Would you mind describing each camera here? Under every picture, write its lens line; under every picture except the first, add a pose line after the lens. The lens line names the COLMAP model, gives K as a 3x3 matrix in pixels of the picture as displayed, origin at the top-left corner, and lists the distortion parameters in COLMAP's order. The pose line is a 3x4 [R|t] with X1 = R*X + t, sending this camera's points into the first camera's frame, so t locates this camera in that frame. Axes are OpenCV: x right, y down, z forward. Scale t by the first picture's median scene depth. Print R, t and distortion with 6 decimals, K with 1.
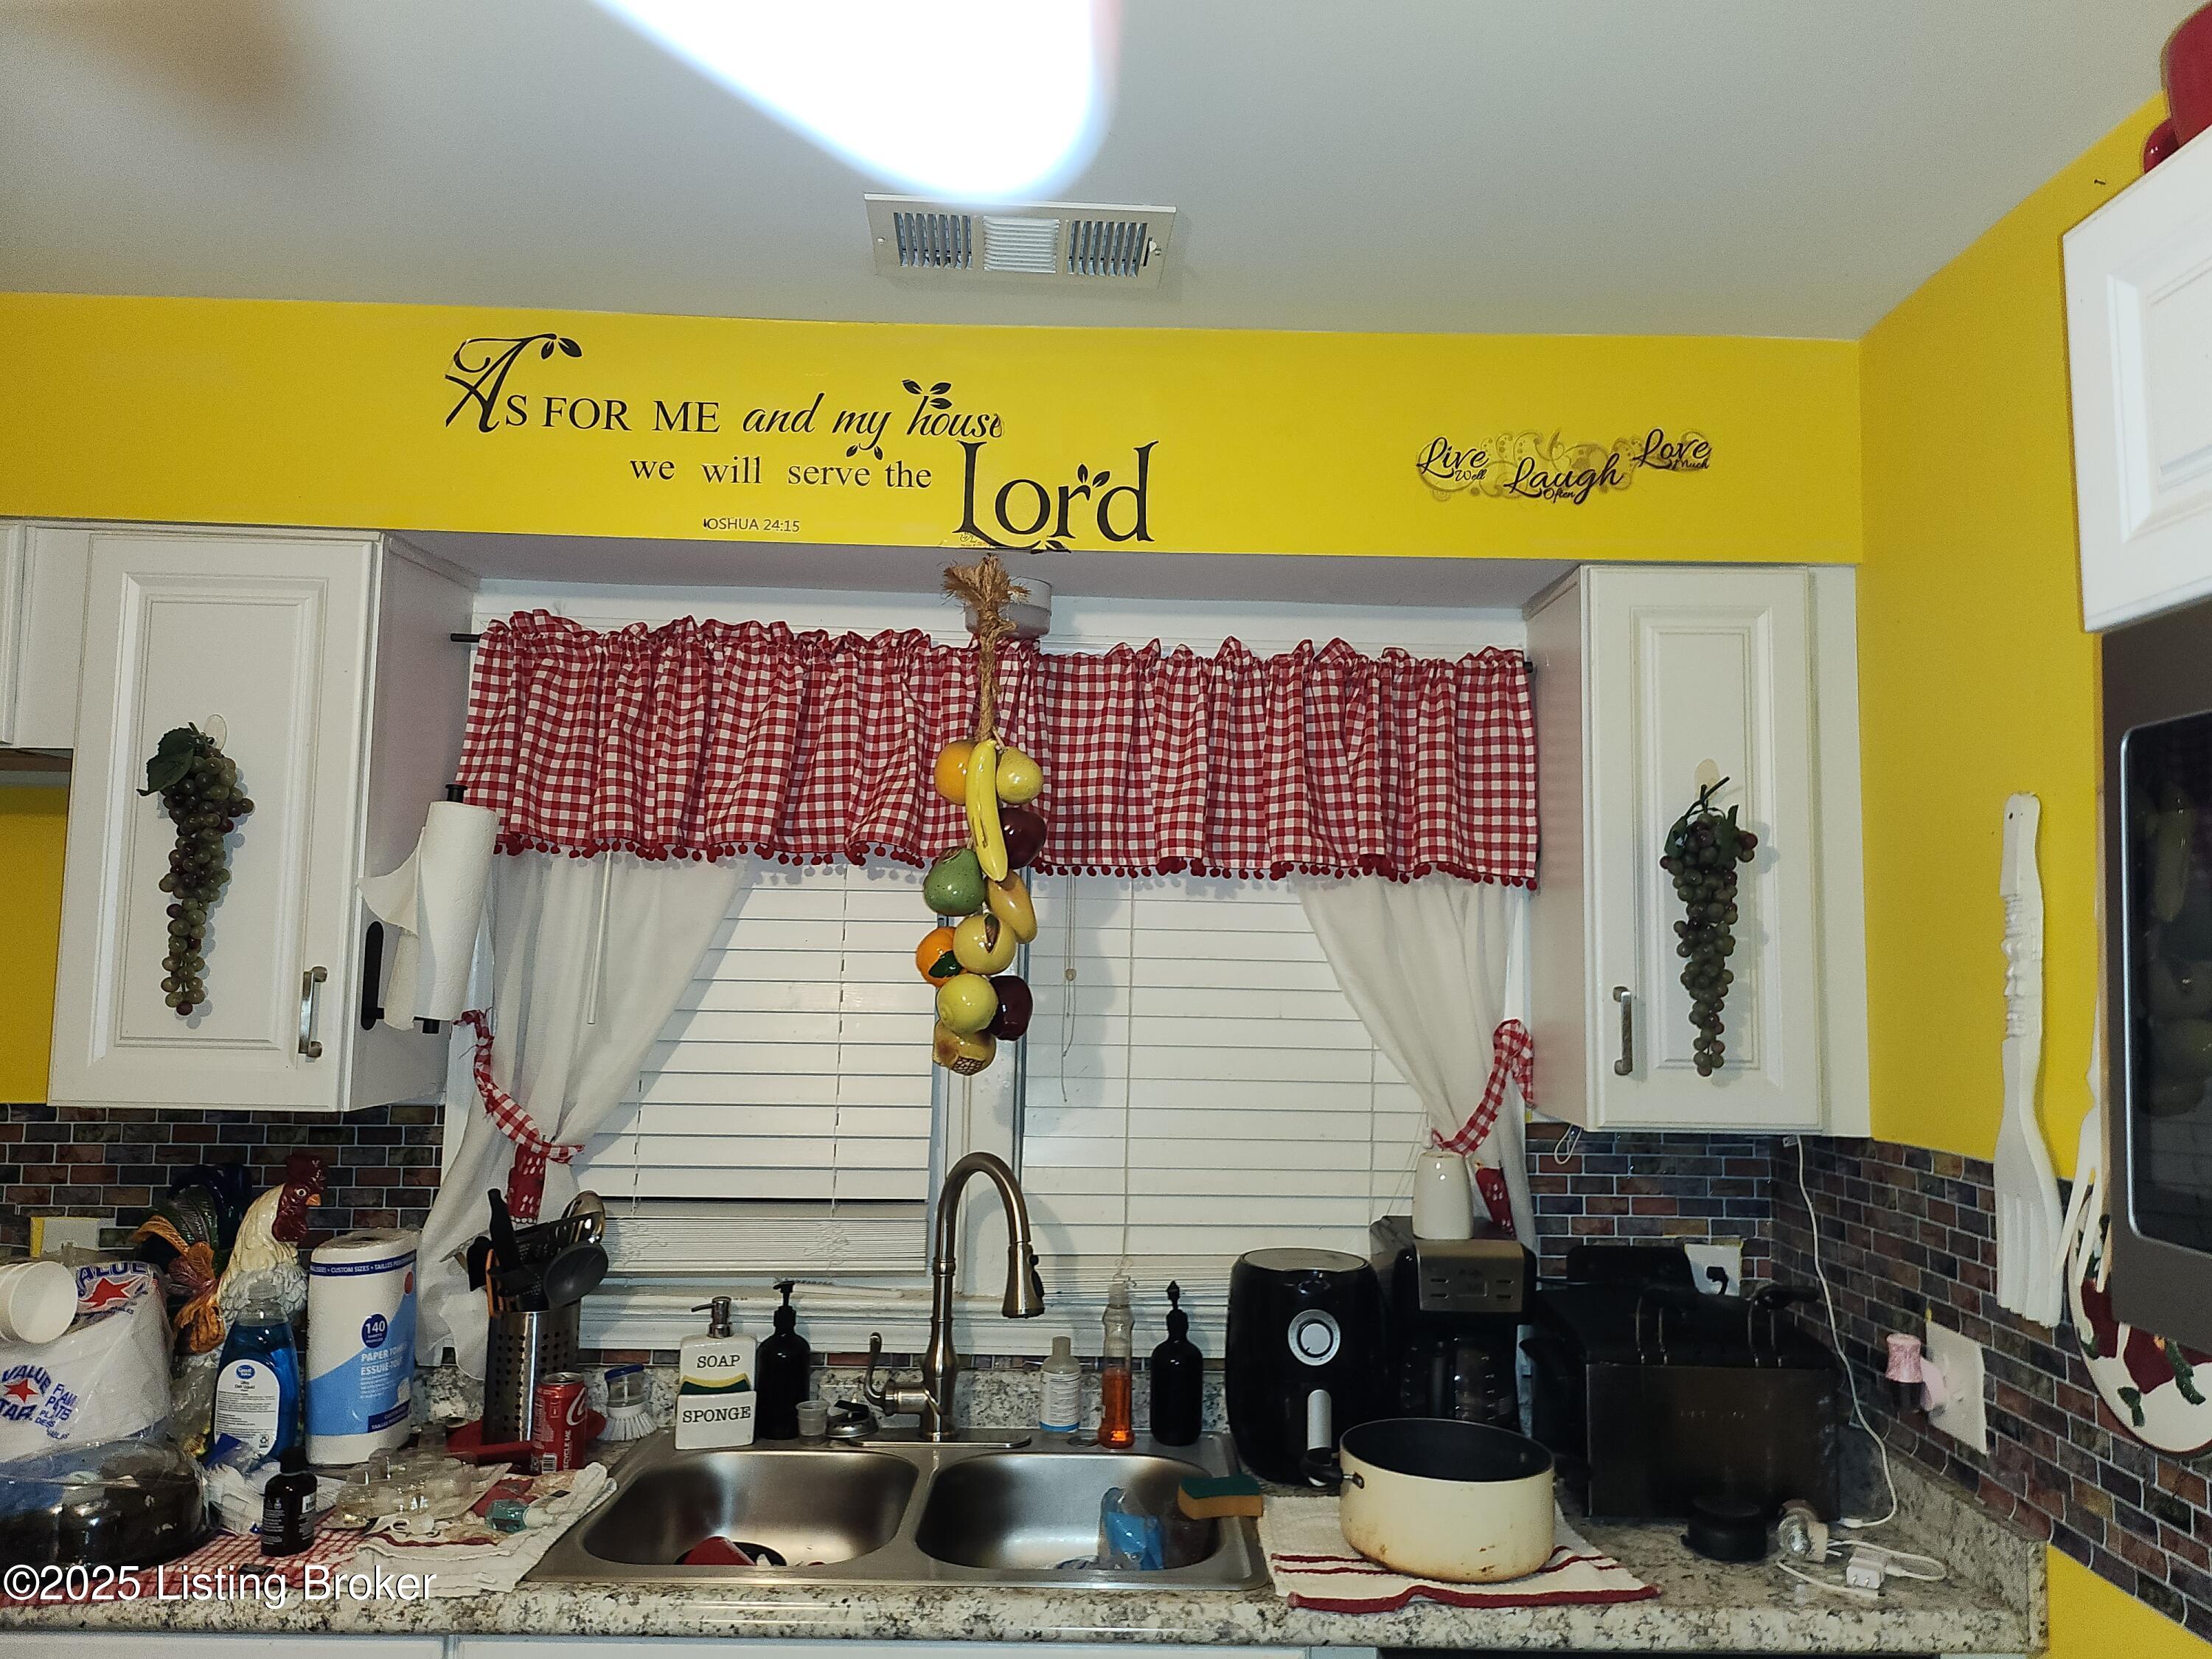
lens RADIAL K [[1549.9, 0, 1113.2], [0, 1549.9, 838.8], [0, 0, 1]] dist [0.060925, -0.064847]
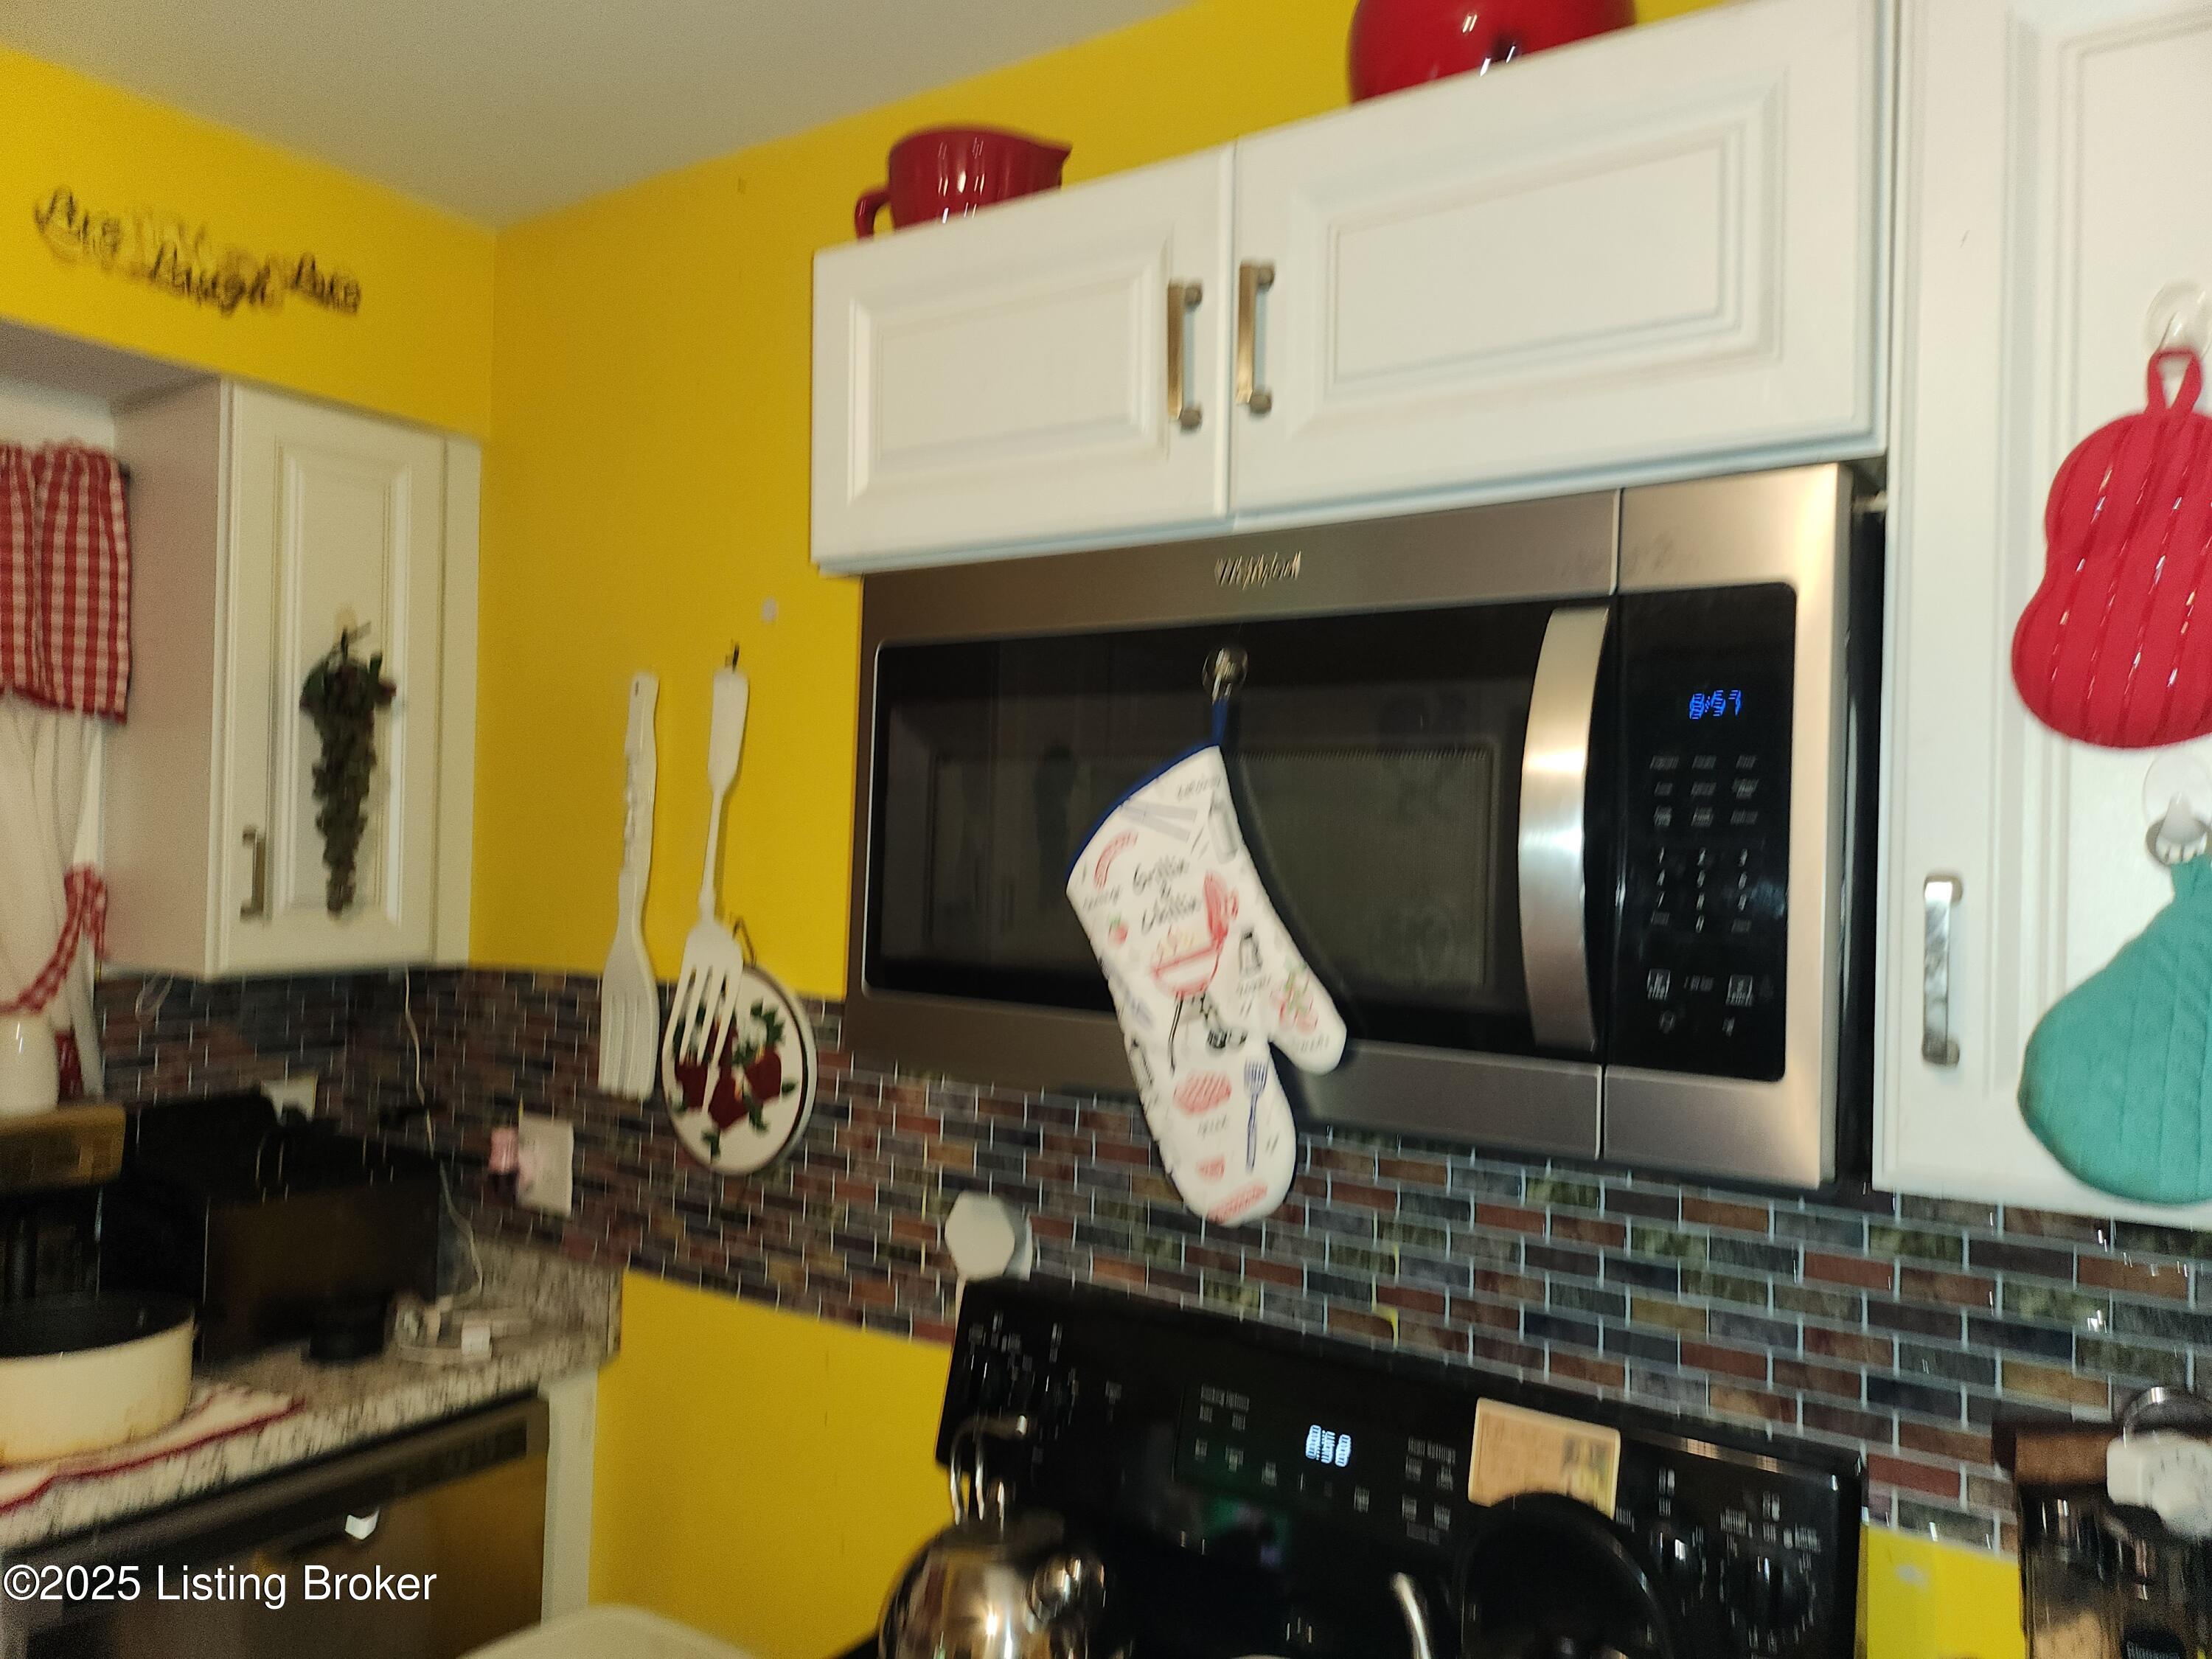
lens RADIAL K [[1549.9, 0, 1099.5], [0, 1549.9, 838.1], [0, 0, 1]] dist [0.060925, -0.064847]
pose [[0.576409, 0.002699, 0.817157, -0.176040], [-0.079659, 0.995417, 0.052903, 0.006988], [-0.813270, -0.095588, 0.573982, 0.005851]]
